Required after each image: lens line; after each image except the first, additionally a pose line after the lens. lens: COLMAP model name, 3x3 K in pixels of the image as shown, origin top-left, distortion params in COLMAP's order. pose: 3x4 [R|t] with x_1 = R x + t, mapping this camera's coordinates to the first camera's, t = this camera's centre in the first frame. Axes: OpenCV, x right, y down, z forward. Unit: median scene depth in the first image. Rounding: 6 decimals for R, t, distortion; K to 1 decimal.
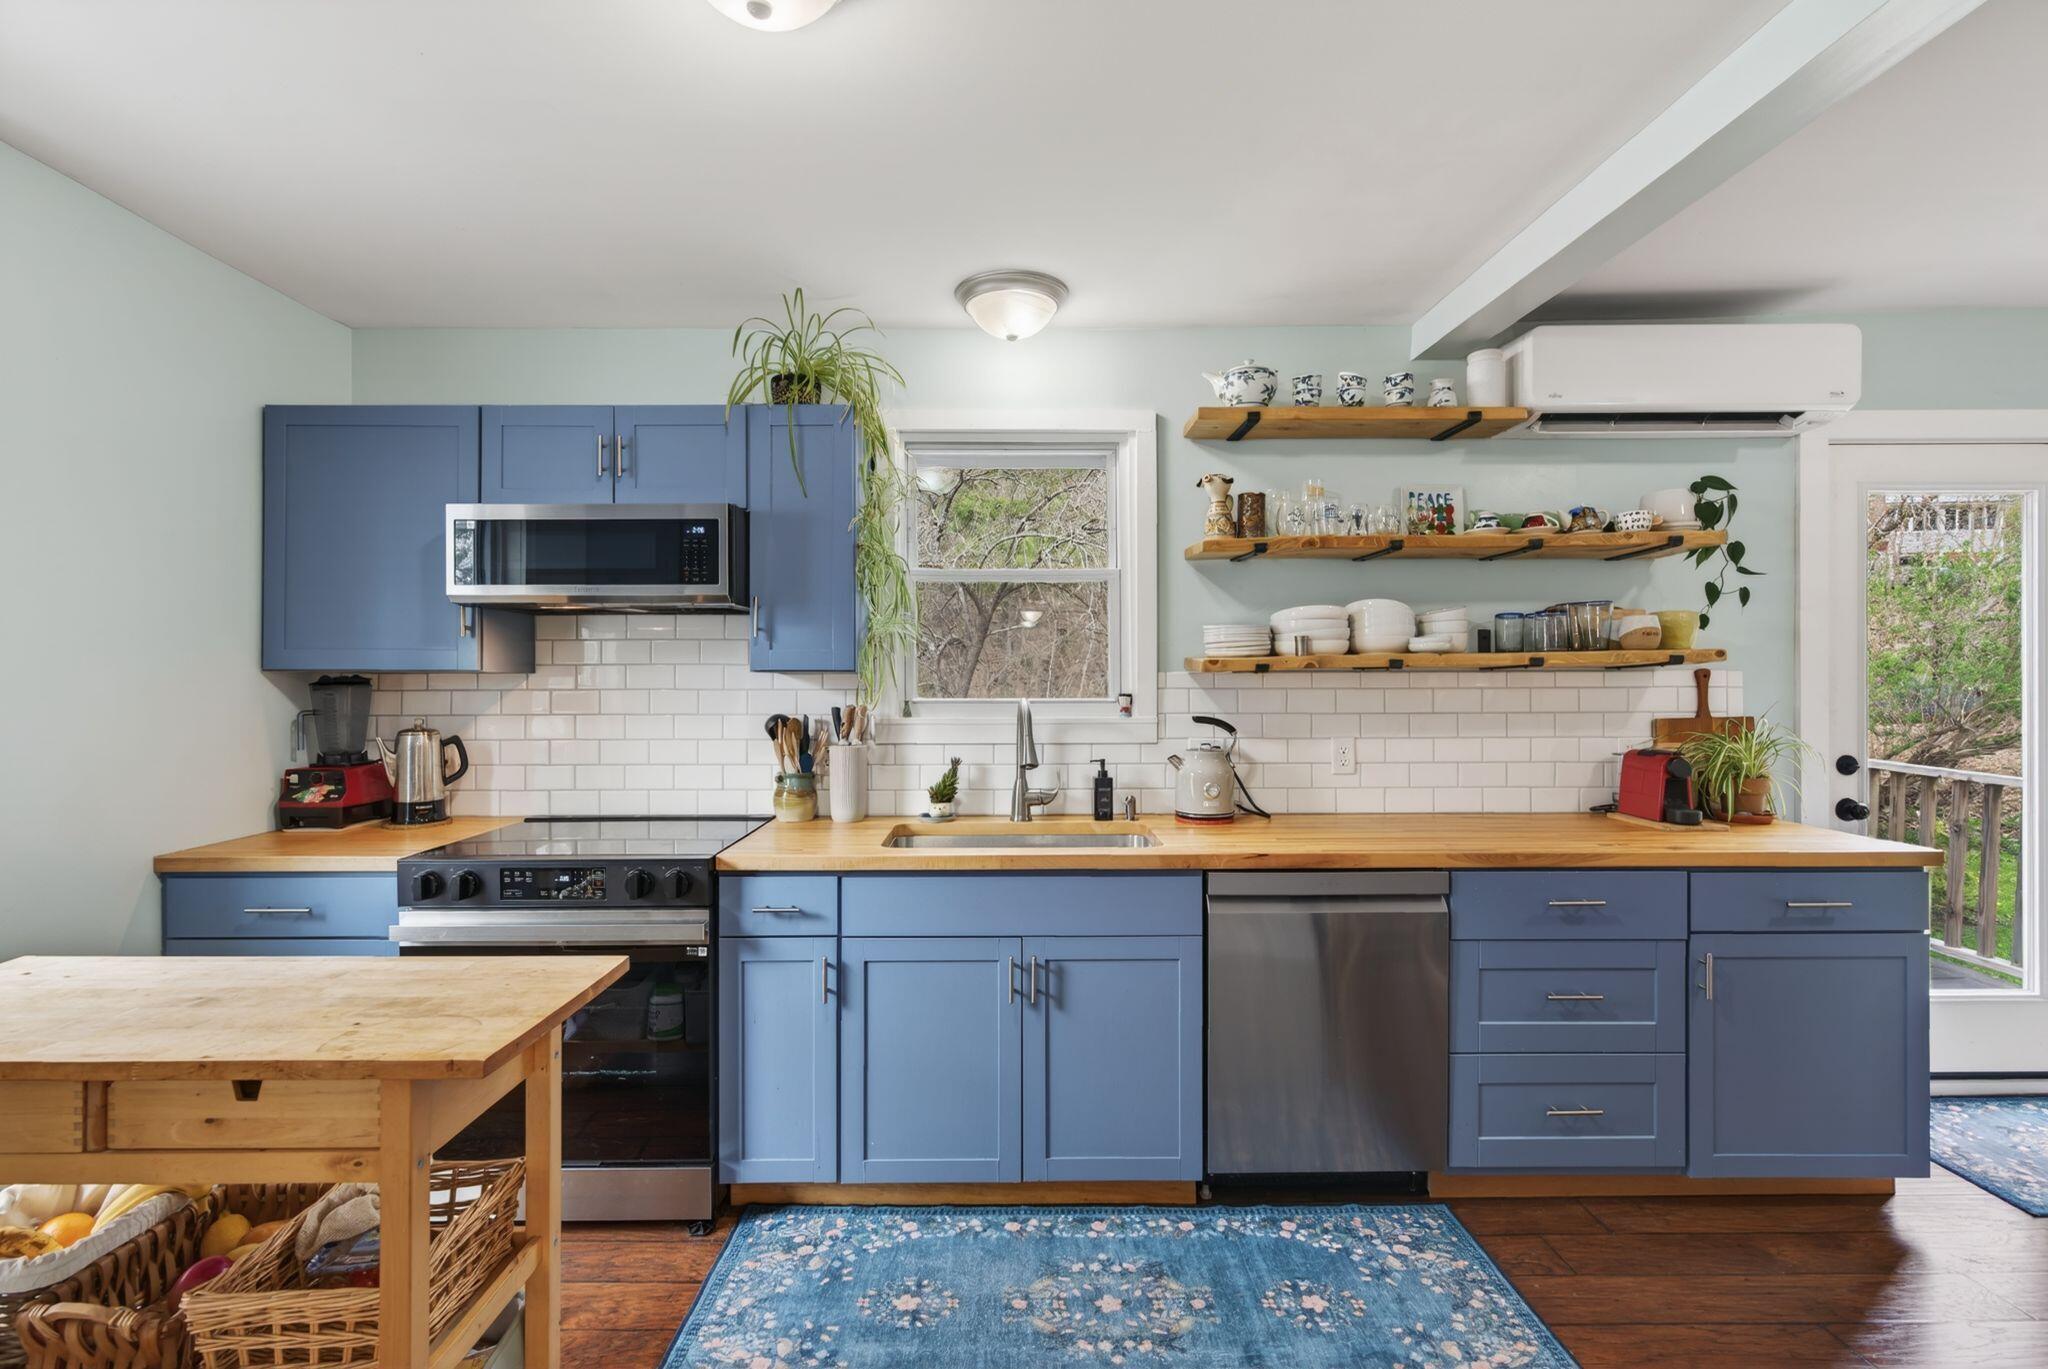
lens RADIAL K [[927.0, 0, 1019.9], [0, 927.0, 677.9], [0, 0, 1]] dist [-0.002797, -0.000467]
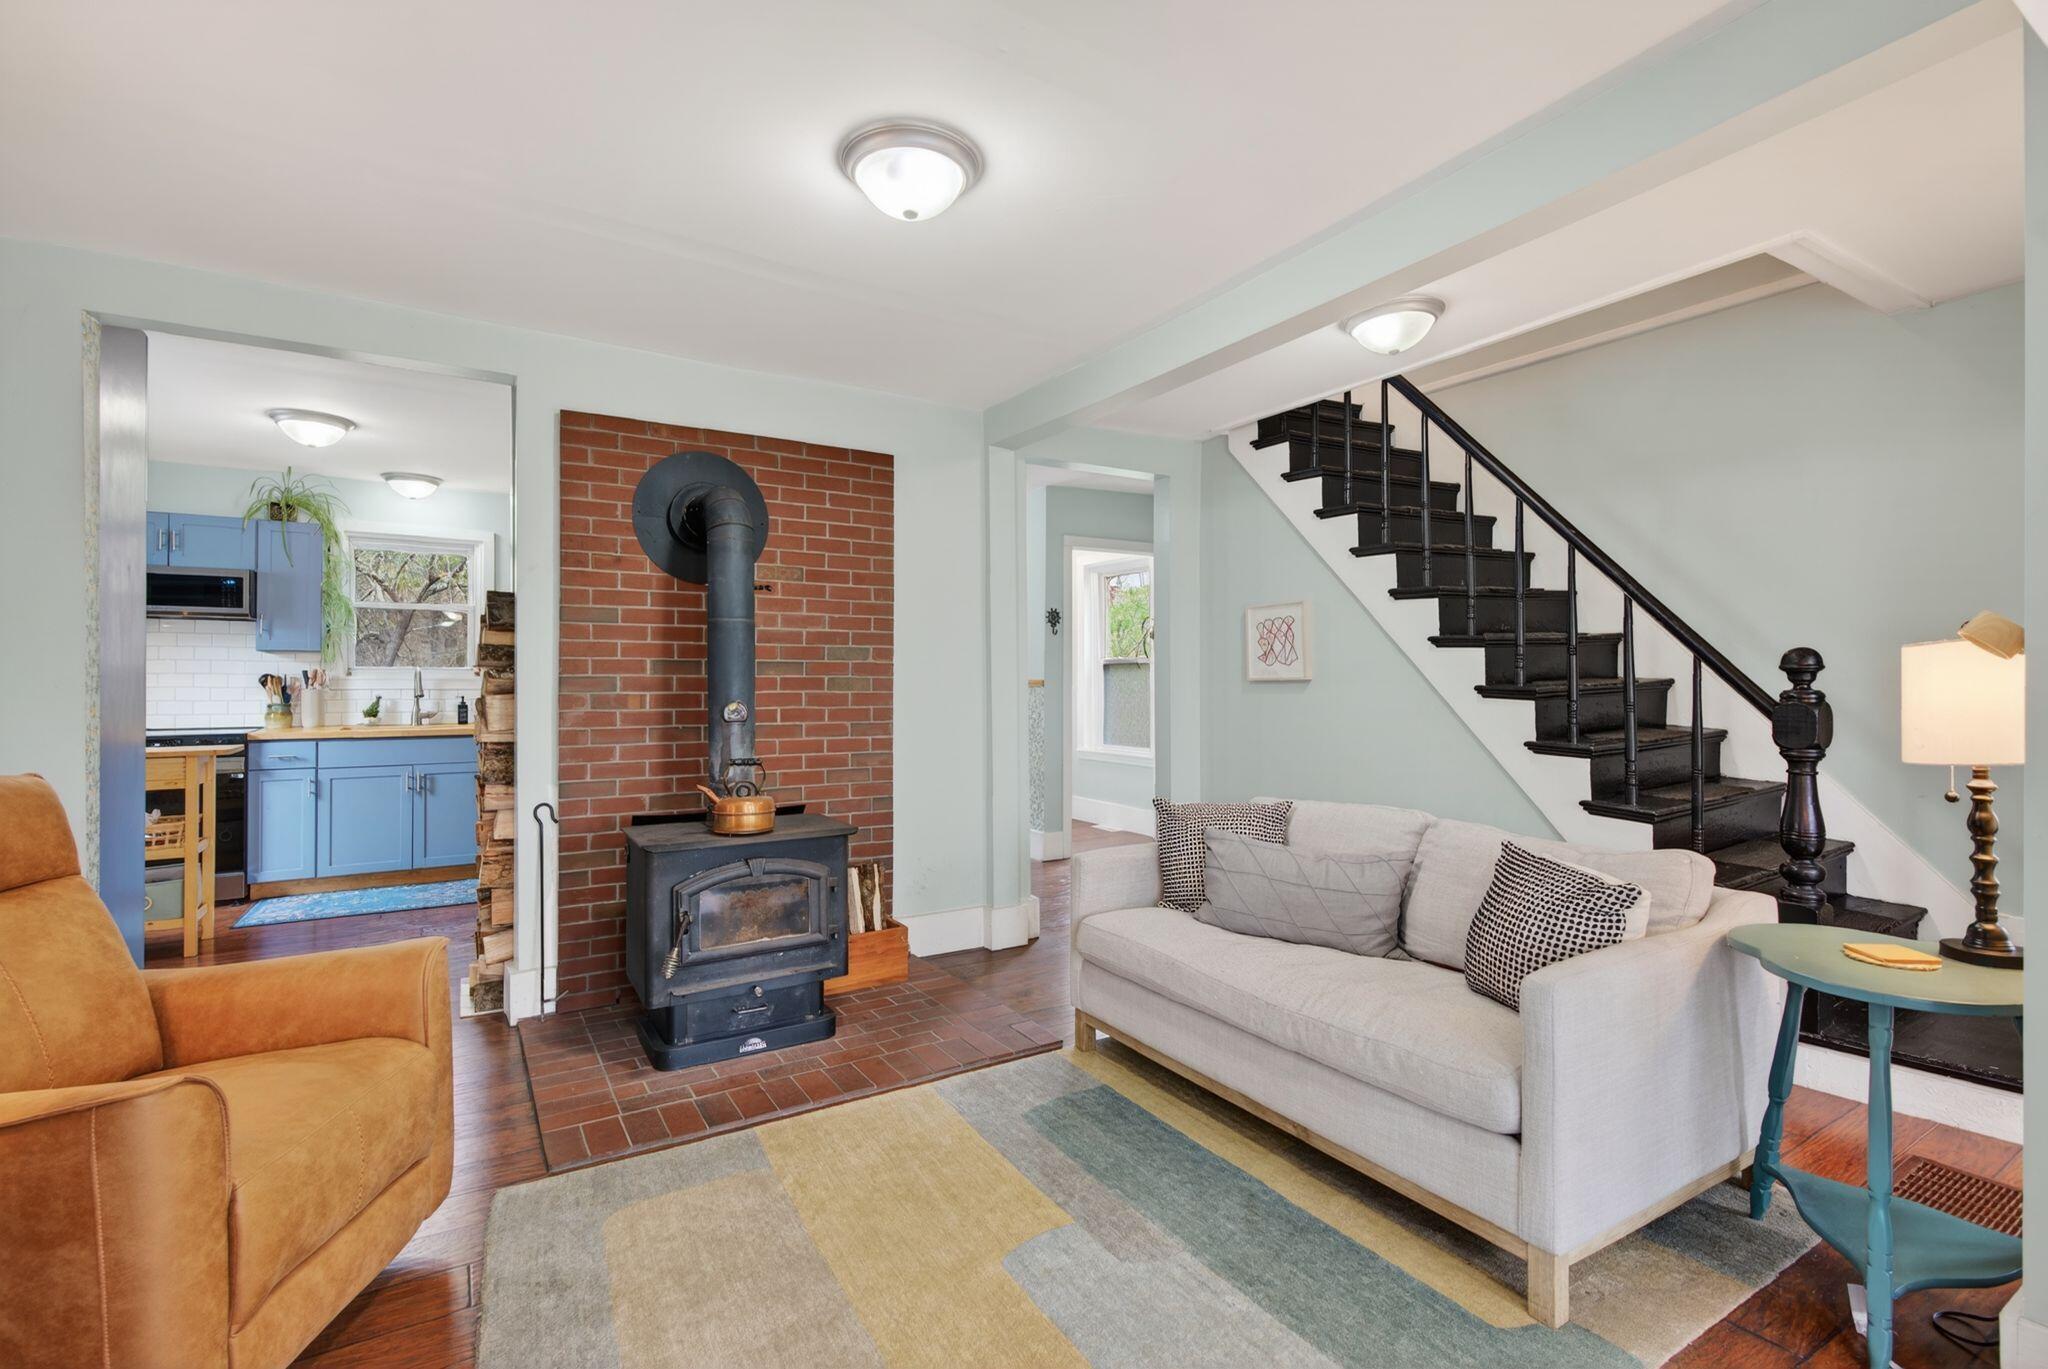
lens RADIAL K [[927.0, 0, 1031.0], [0, 927.0, 678.2], [0, 0, 1]] dist [-0.002797, -0.000467]
pose [[0.850704, 0.007239, 0.525595, 0.083730], [-0.005249, 0.999972, -0.005277, 0.052636], [-0.525619, 0.001730, 0.850718, -1.539875]]
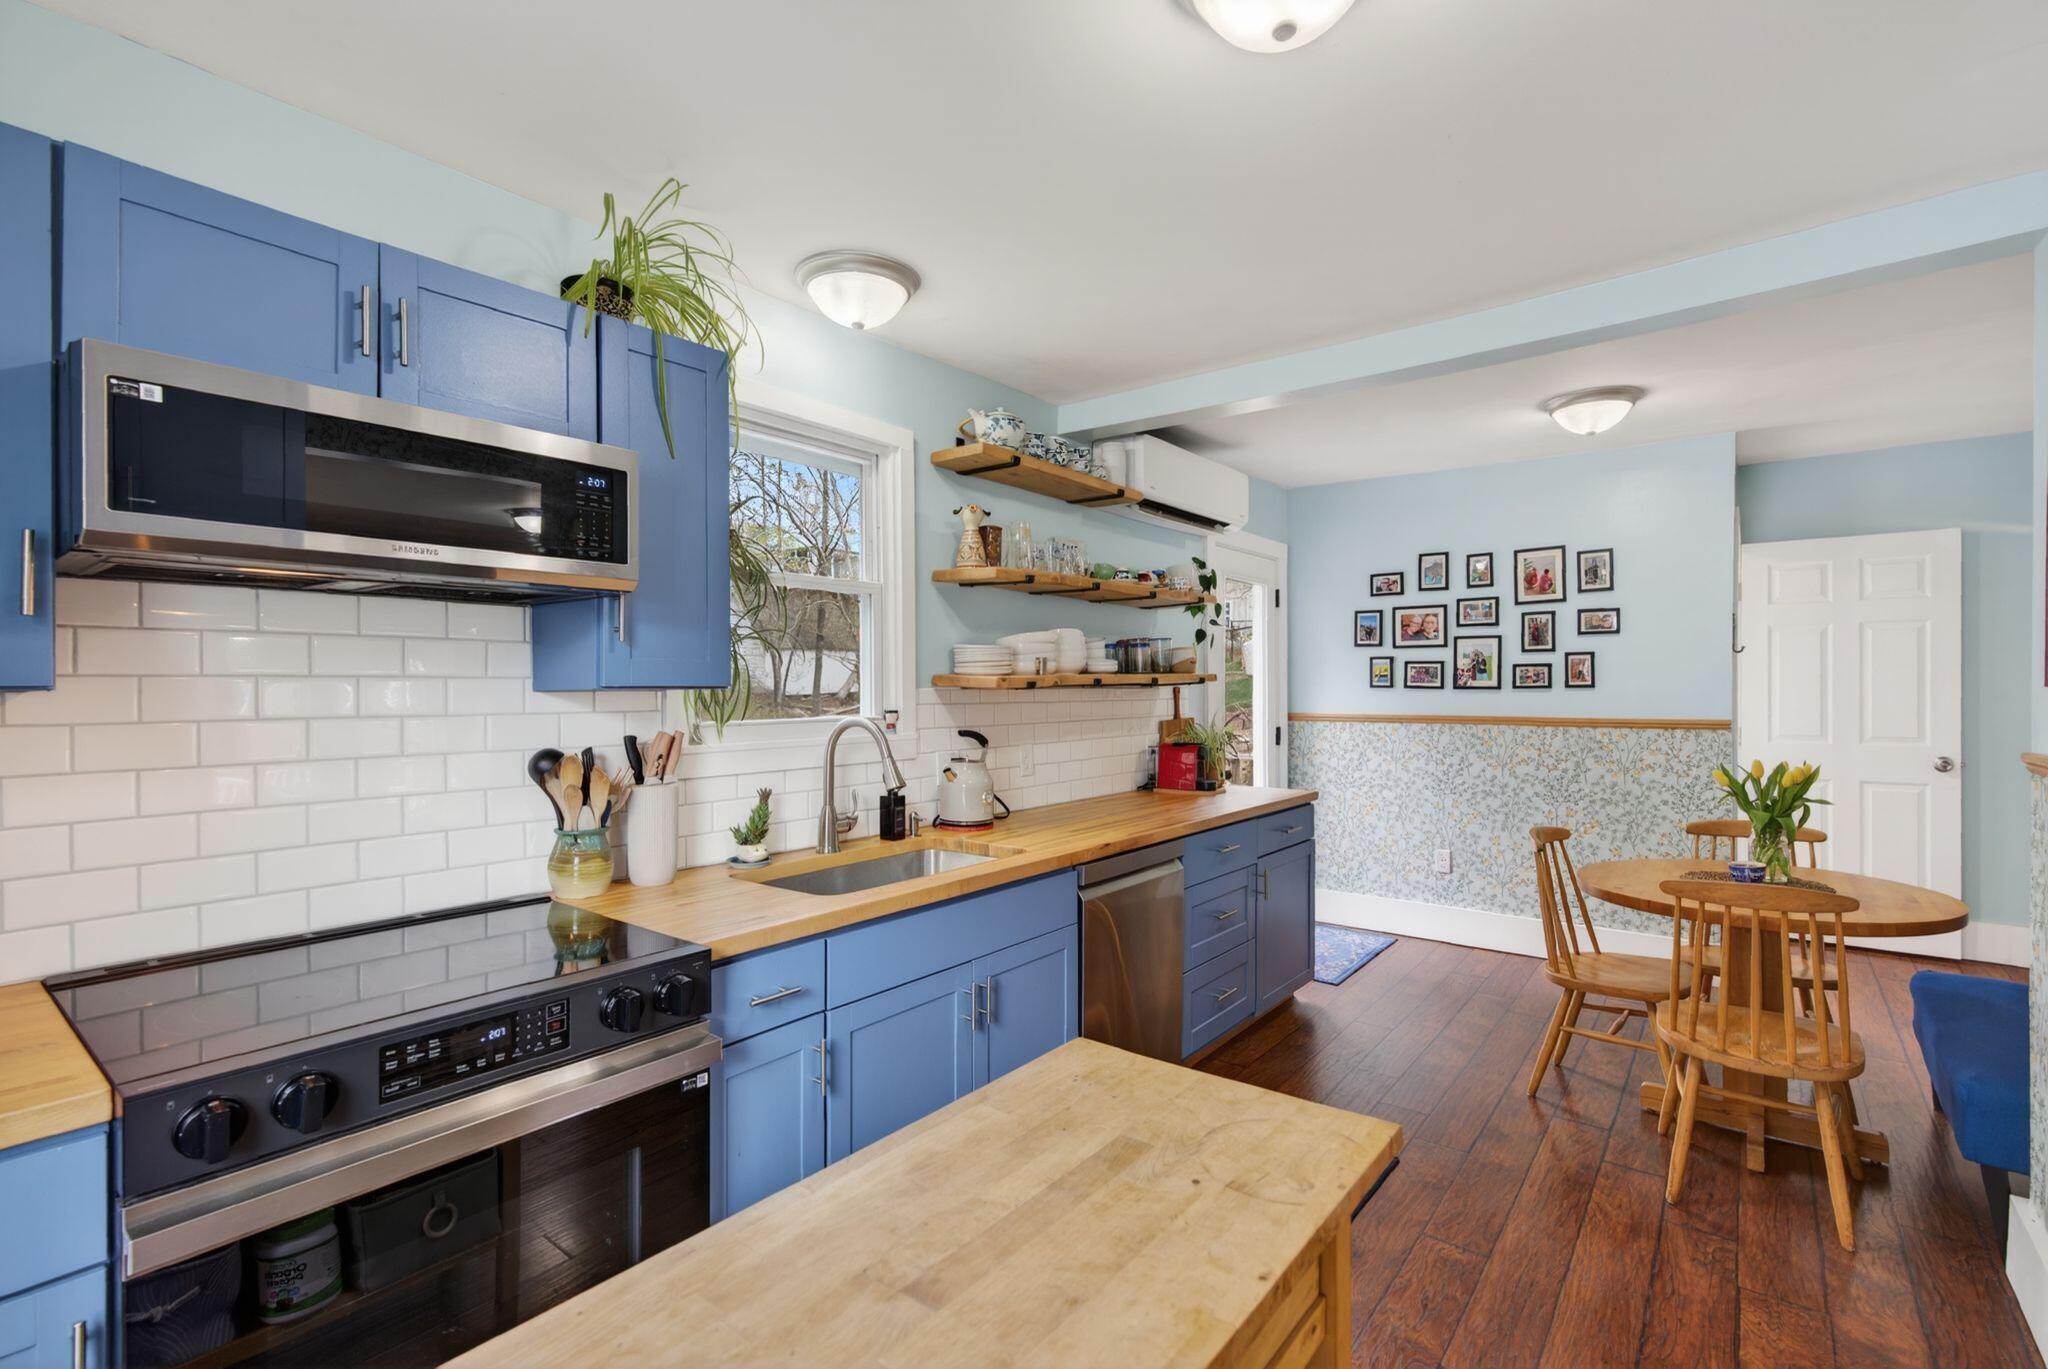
lens RADIAL K [[927.0, 0, 1016.3], [0, 927.0, 695.7], [0, 0, 1]] dist [-0.002797, -0.000467]
pose [[0.625927, -0.005978, 0.779859, -0.611897], [0.002265, 0.999980, 0.005848, -0.004815], [-0.779878, -0.001894, 0.625928, 0.294101]]
